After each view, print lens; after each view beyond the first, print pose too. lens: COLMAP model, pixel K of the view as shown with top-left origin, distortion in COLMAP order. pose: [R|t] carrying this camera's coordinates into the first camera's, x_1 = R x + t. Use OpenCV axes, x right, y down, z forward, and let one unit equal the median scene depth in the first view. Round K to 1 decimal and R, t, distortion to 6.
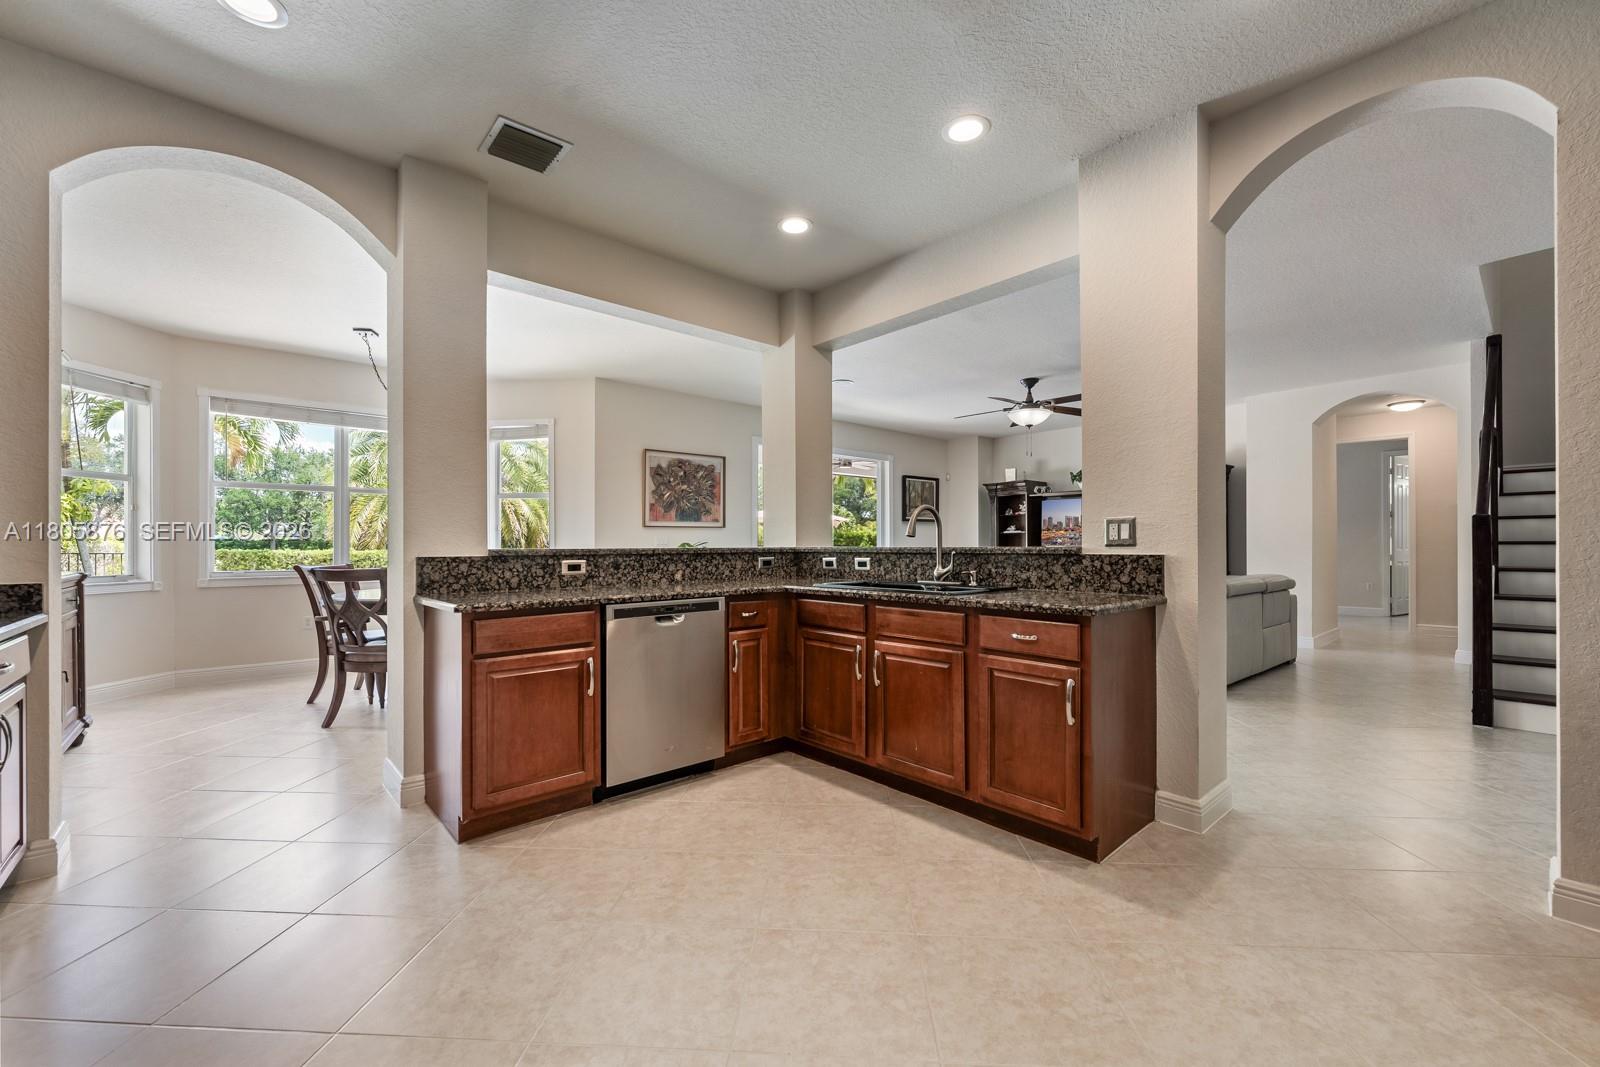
lens RADIAL K [[648.4, 0, 795.9], [0, 648.4, 543.9], [0, 0, 1]] dist [0.000092, -0.000501]
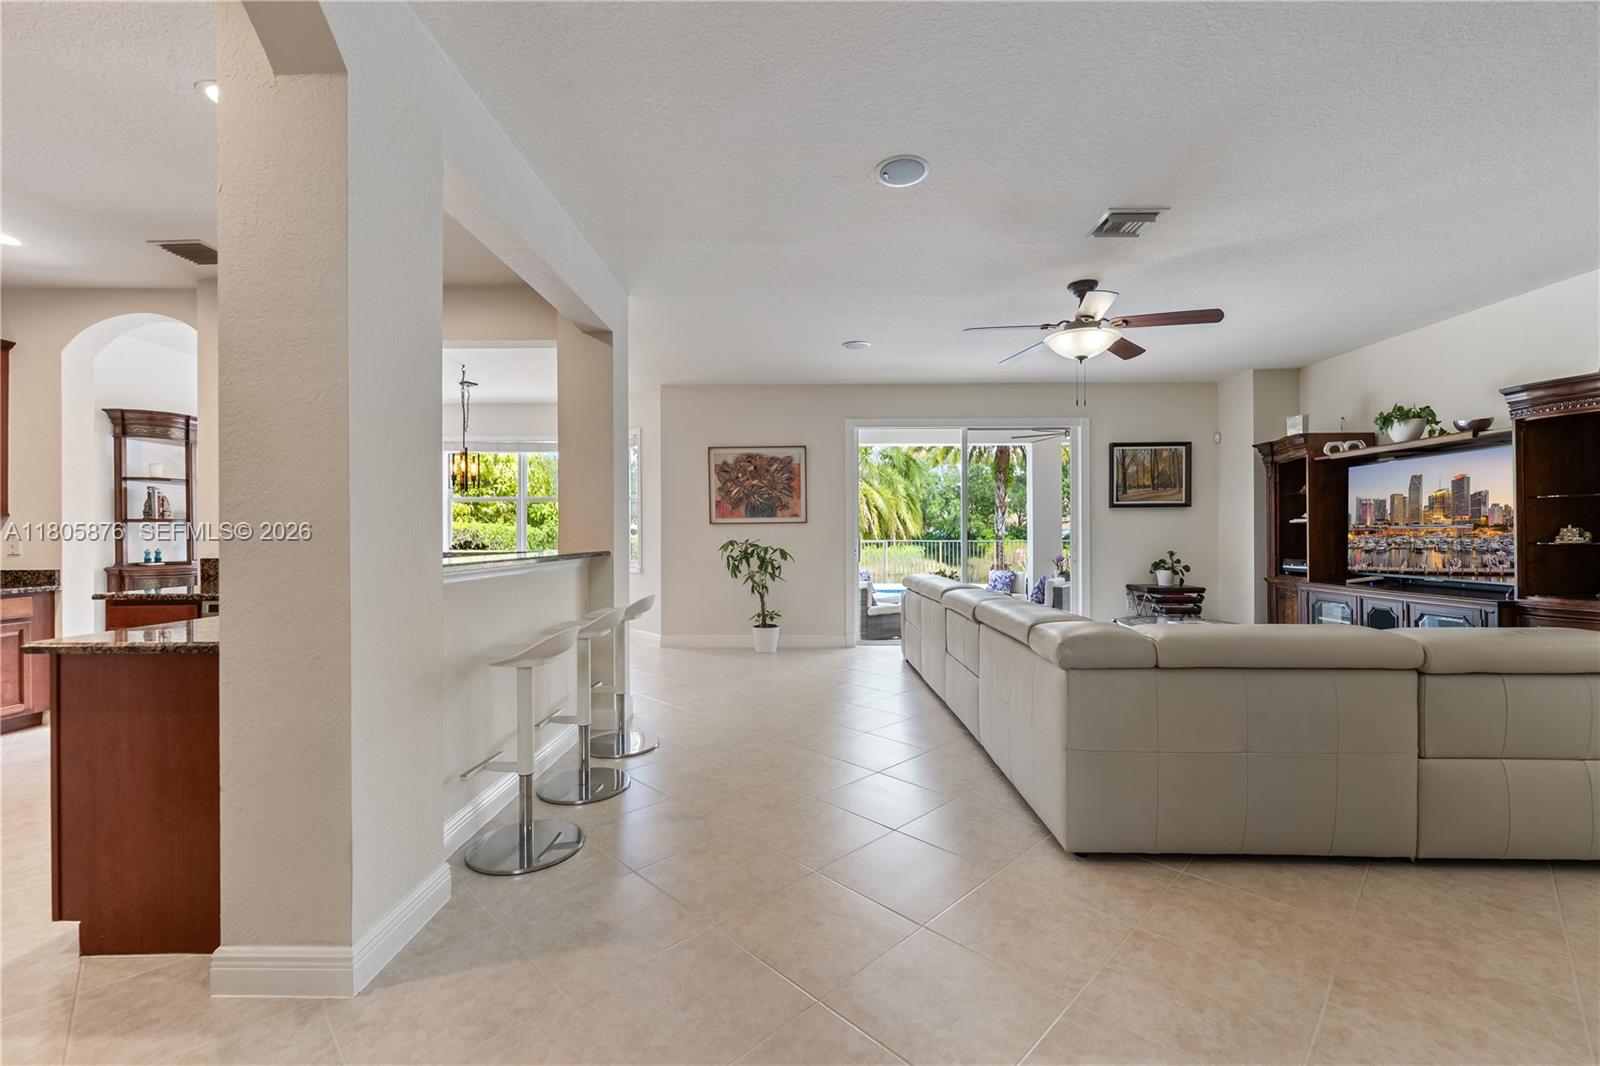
lens RADIAL K [[660.9, 0, 799.4], [0, 660.9, 533.1], [0, 0, 1]] dist [-0.000796, -0.000634]
pose [[0.743261, -0.001193, -0.669000, 1.100142], [0.003468, 0.999992, 0.002071, -0.027106], [0.668992, -0.003859, 0.743259, 0.640188]]
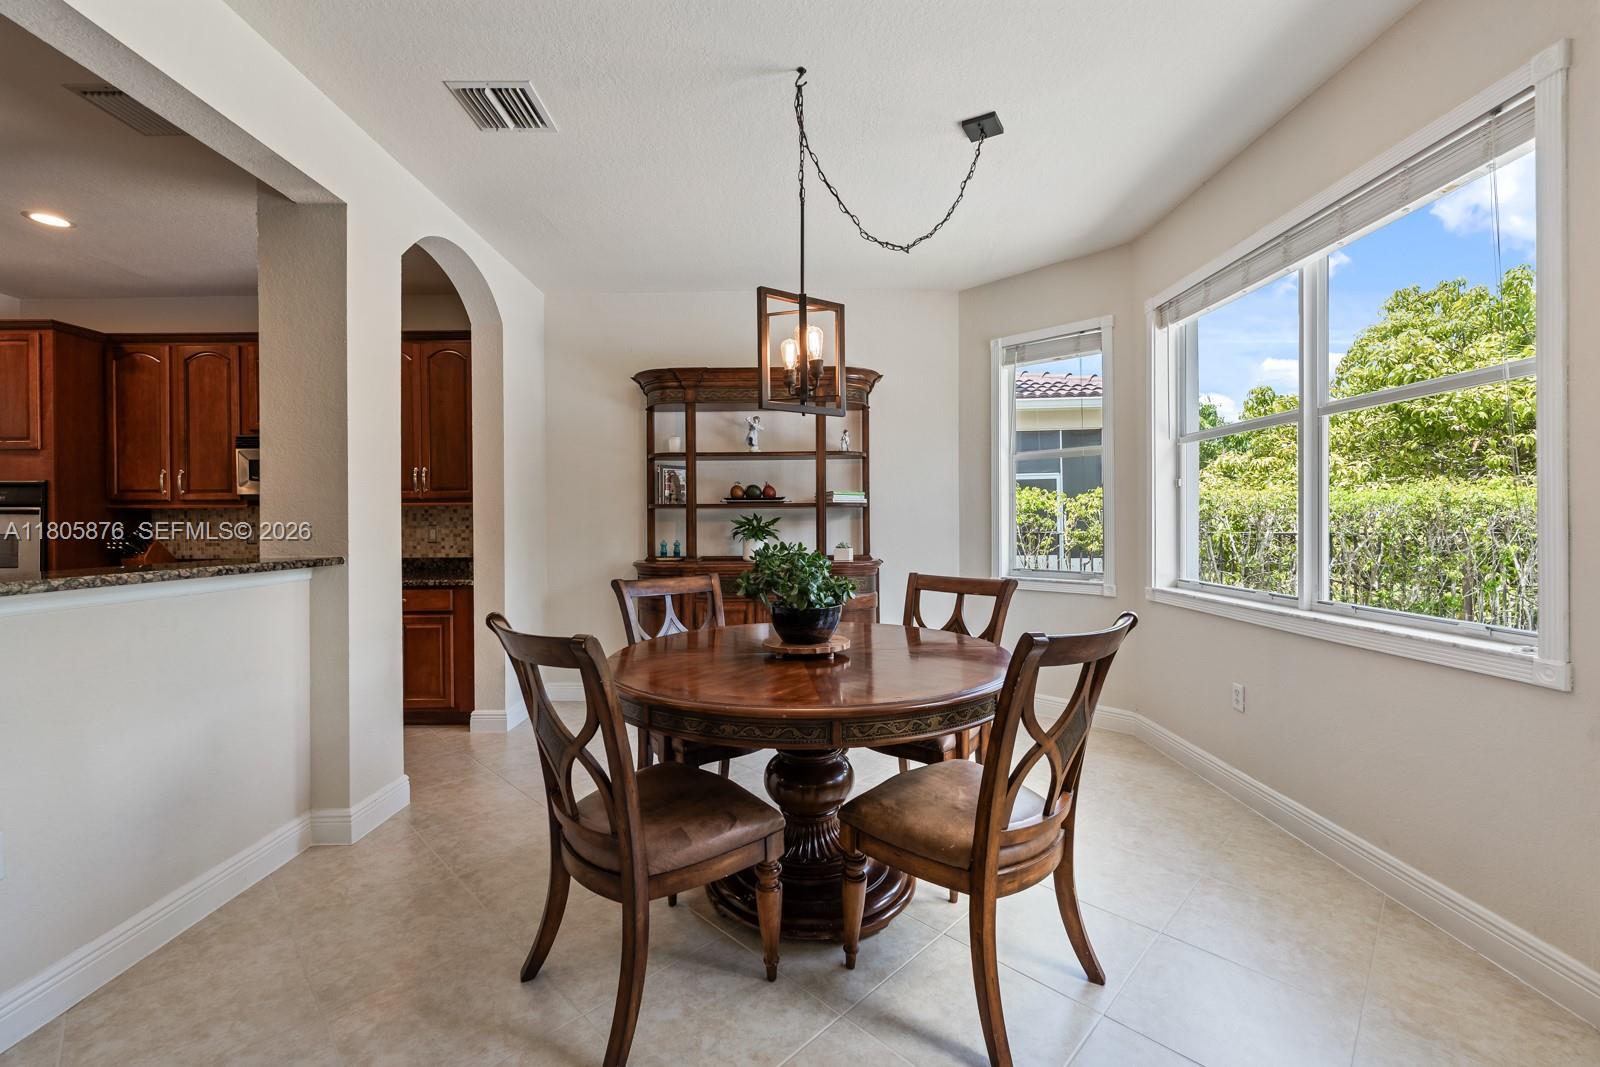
lens RADIAL K [[651.1, 0, 794.3], [0, 651.1, 541.8], [0, 0, 1]] dist [-0.001381, -0.000329]
pose [[-0.664815, 0.032159, -0.746316, -0.279928], [0.009732, 0.999361, 0.034394, -0.031048], [0.746945, 0.015602, -0.664703, 1.786700]]
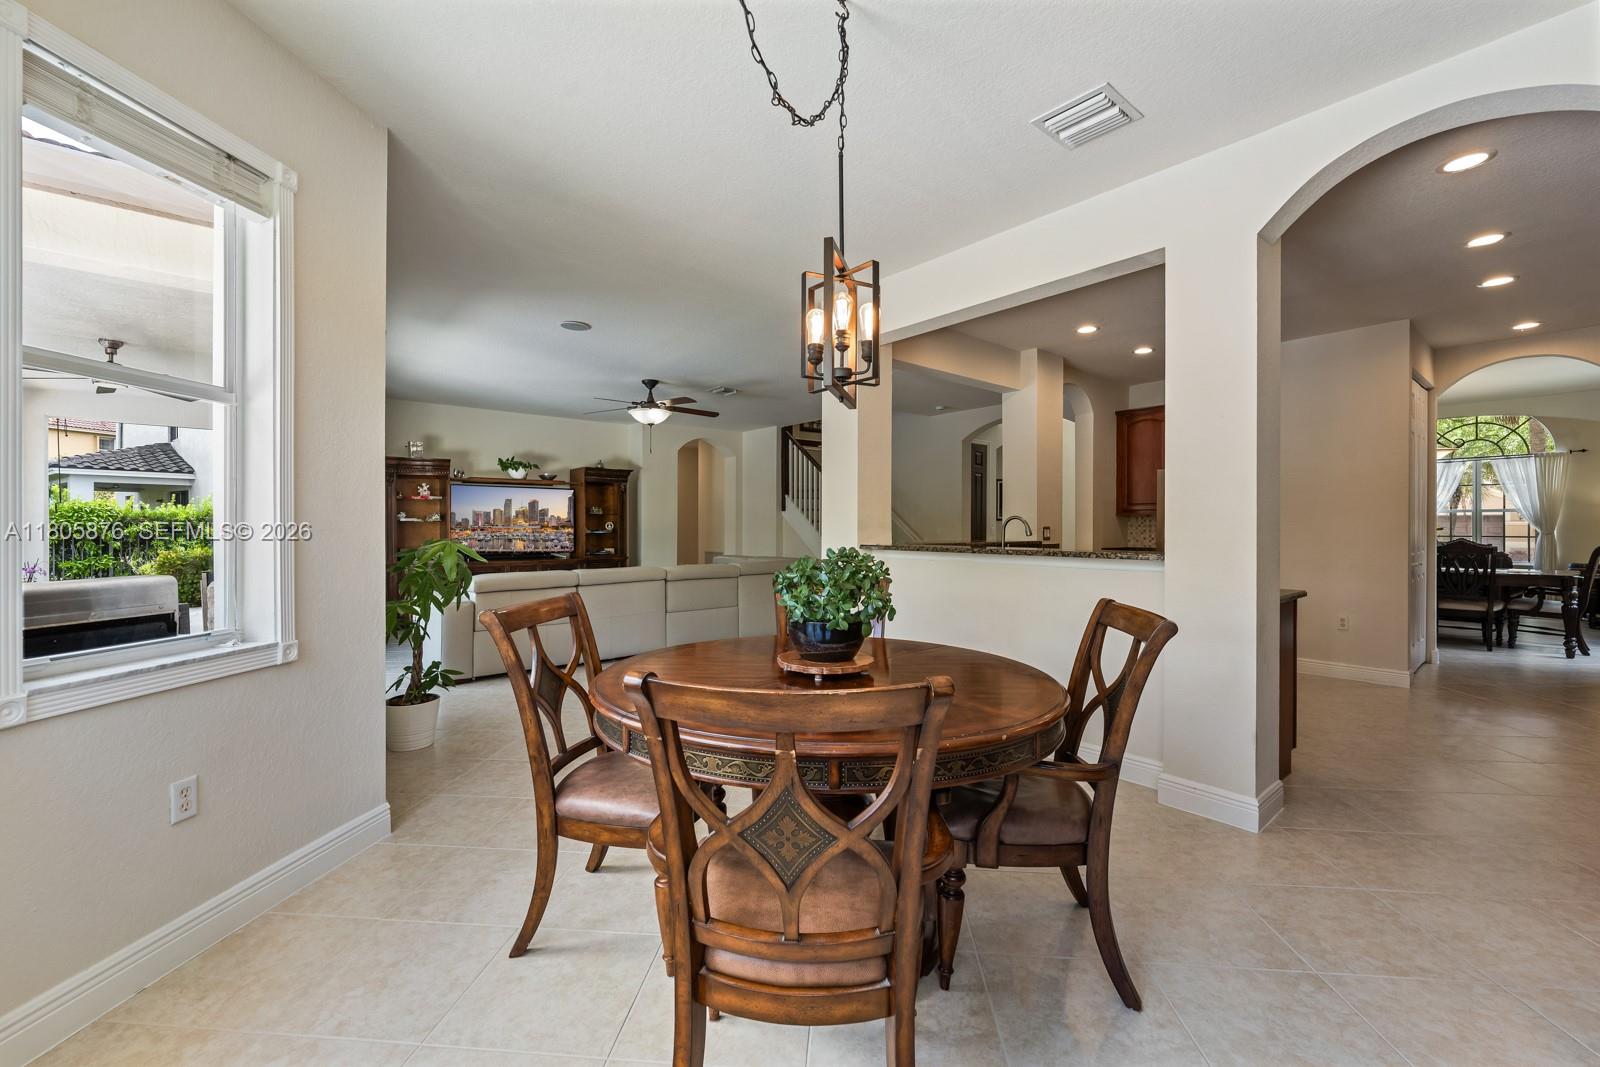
lens RADIAL K [[660.9, 0, 799.4], [0, 660.9, 533.6], [0, 0, 1]] dist [-0.000796, -0.000634]
pose [[0.024819, -0.007004, 0.999667, -1.341064], [-0.004058, 0.999967, 0.007107, -0.023885], [-0.999684, -0.004233, 0.024790, 1.372622]]
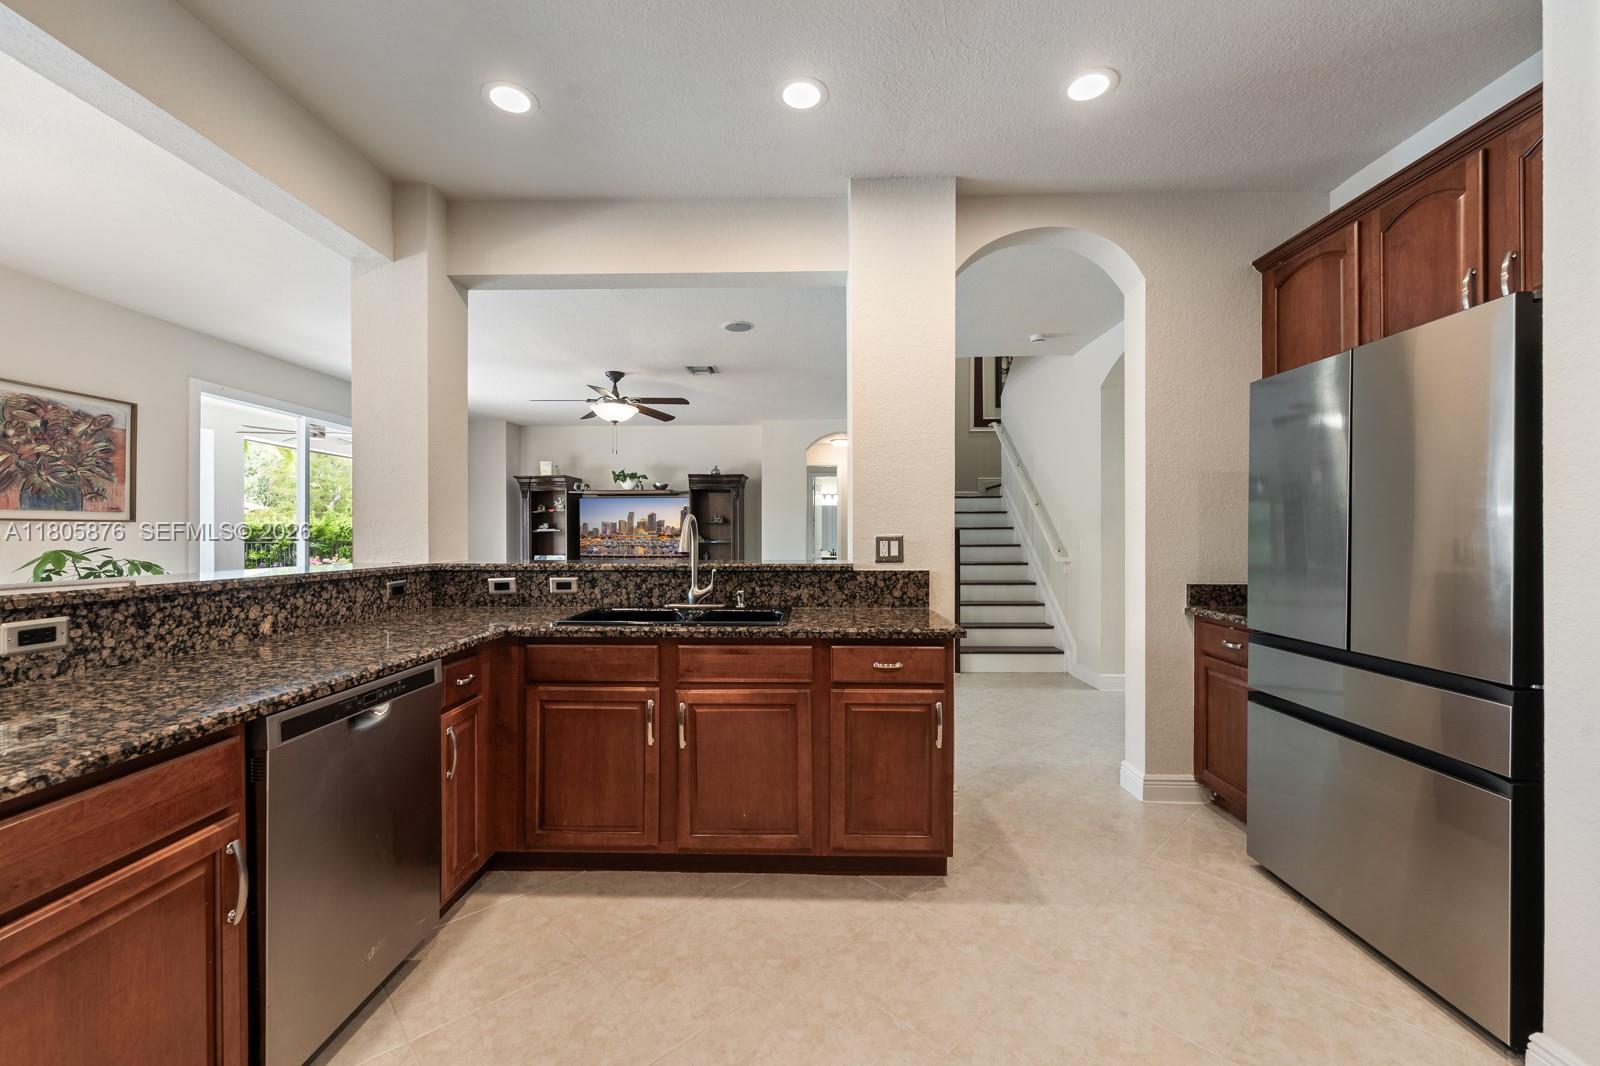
lens RADIAL K [[649.4, 0, 796.5], [0, 649.4, 536.4], [0, 0, 1]] dist [-0.000764, -0.000145]
pose [[0.677263, 0.002546, 0.735736, -0.294271], [-0.003503, 0.999994, -0.000236, -0.029482], [-0.735733, -0.002418, 0.677268, 0.308155]]
